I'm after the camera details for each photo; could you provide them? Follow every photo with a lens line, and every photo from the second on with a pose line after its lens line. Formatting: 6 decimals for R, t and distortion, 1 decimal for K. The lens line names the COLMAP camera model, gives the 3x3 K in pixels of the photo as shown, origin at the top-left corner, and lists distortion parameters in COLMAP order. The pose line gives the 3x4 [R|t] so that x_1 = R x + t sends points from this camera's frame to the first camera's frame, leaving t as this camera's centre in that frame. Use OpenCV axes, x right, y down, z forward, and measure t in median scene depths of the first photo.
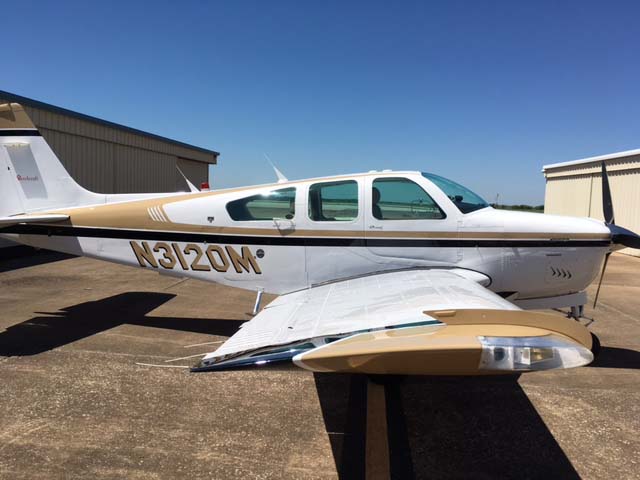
lens RADIAL K [[553.2, 0, 317.9], [0, 553.2, 241.2], [0, 0, 1]] dist [0.052423, -0.040366]
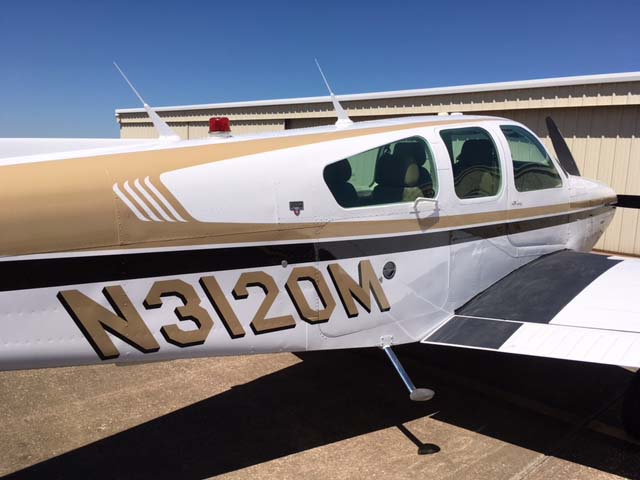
lens RADIAL K [[553.2, 0, 320.7], [0, 553.2, 240.2], [0, 0, 1]] dist [0.052423, -0.040366]
pose [[0.630759, -0.115110, 0.767393, -0.502431], [0.041721, 0.992536, 0.114590, -0.061609], [-0.774856, -0.040262, 0.630854, 0.712305]]
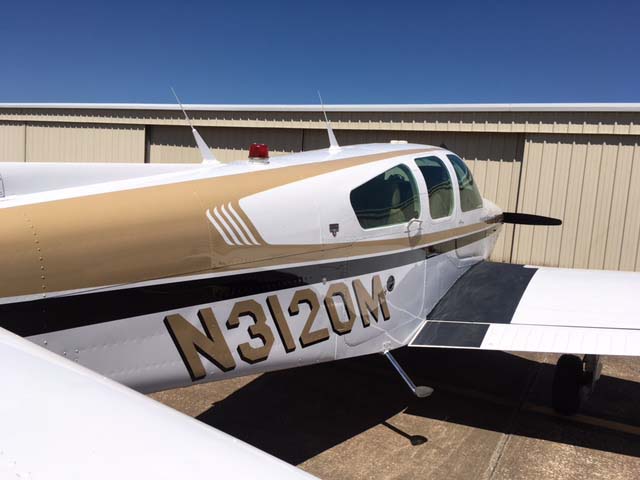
lens RADIAL K [[553.2, 0, 320.9], [0, 553.2, 239.4], [0, 0, 1]] dist [0.052423, -0.040366]
pose [[0.380258, -0.106881, 0.918684, -0.616609], [0.018635, 0.993984, 0.107928, -0.080468], [-0.924693, -0.023921, 0.379962, 0.826327]]
